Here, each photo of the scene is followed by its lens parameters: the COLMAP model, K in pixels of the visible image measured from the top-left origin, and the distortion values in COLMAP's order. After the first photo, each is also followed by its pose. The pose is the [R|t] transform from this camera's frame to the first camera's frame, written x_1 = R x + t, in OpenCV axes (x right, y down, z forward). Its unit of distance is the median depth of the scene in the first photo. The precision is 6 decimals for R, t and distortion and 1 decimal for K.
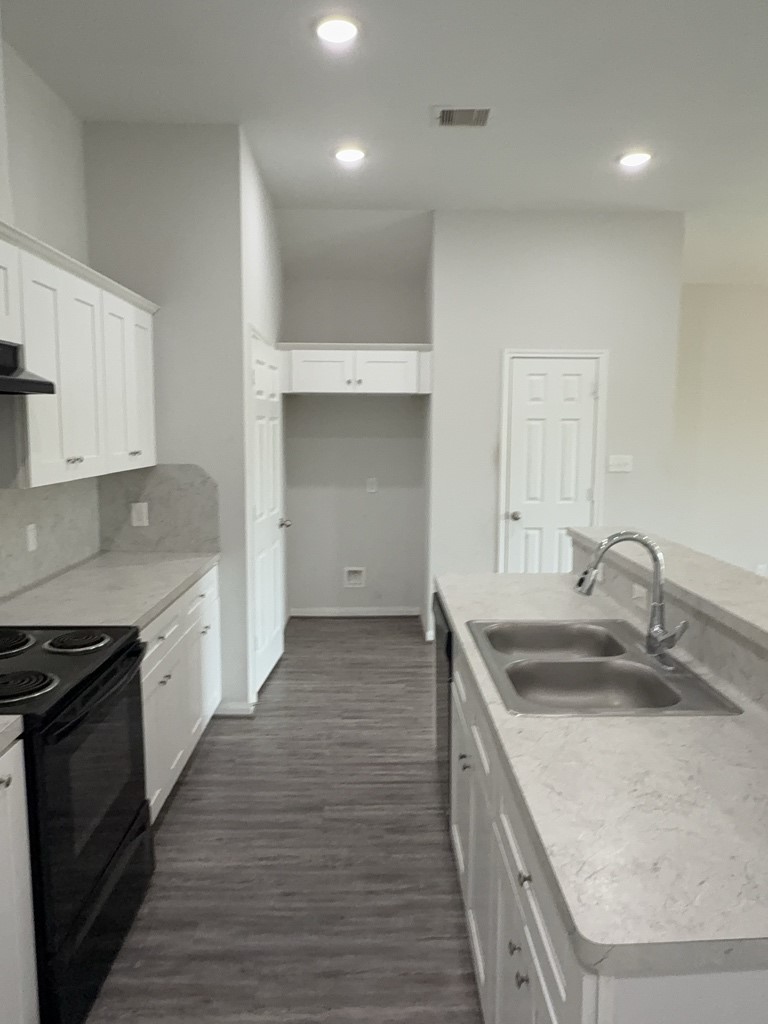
lens RADIAL K [[718.0, 0, 377.2], [0, 718.0, 510.3], [0, 0, 1]] dist [0.029739, -0.019156]
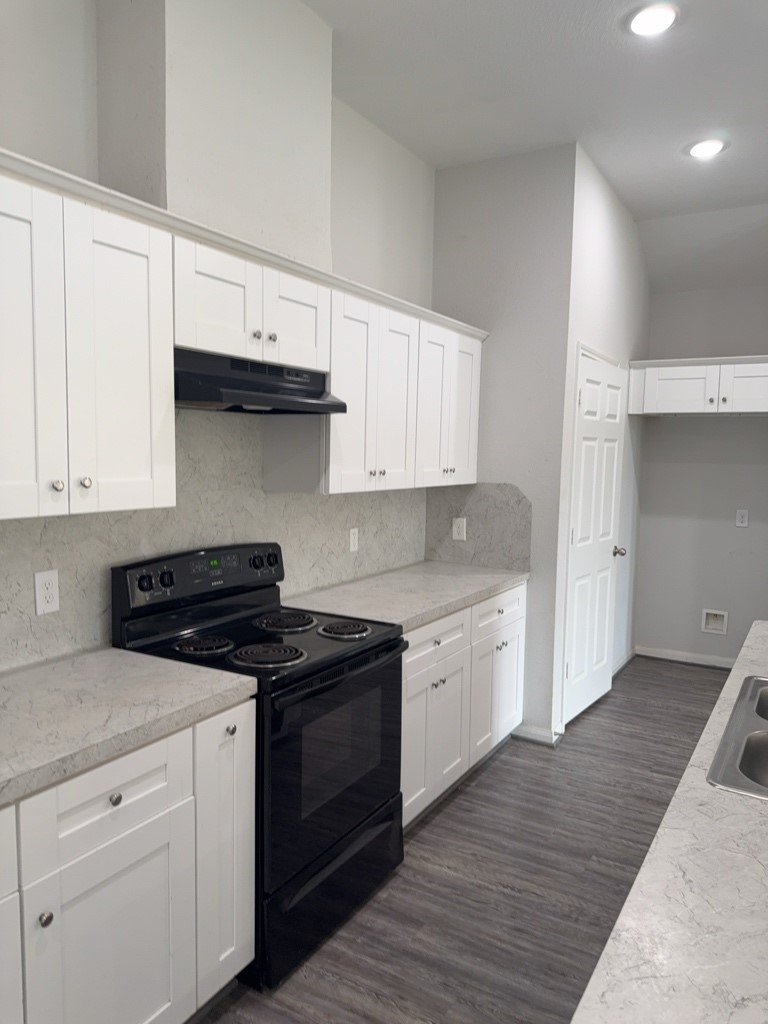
lens RADIAL K [[718.0, 0, 378.0], [0, 718.0, 506.1], [0, 0, 1]] dist [0.029739, -0.019156]
pose [[0.848216, 0.048827, -0.527396, 0.151009], [-0.073104, 0.997004, -0.025271, 0.009474], [0.524582, 0.059990, 0.849244, 0.046659]]
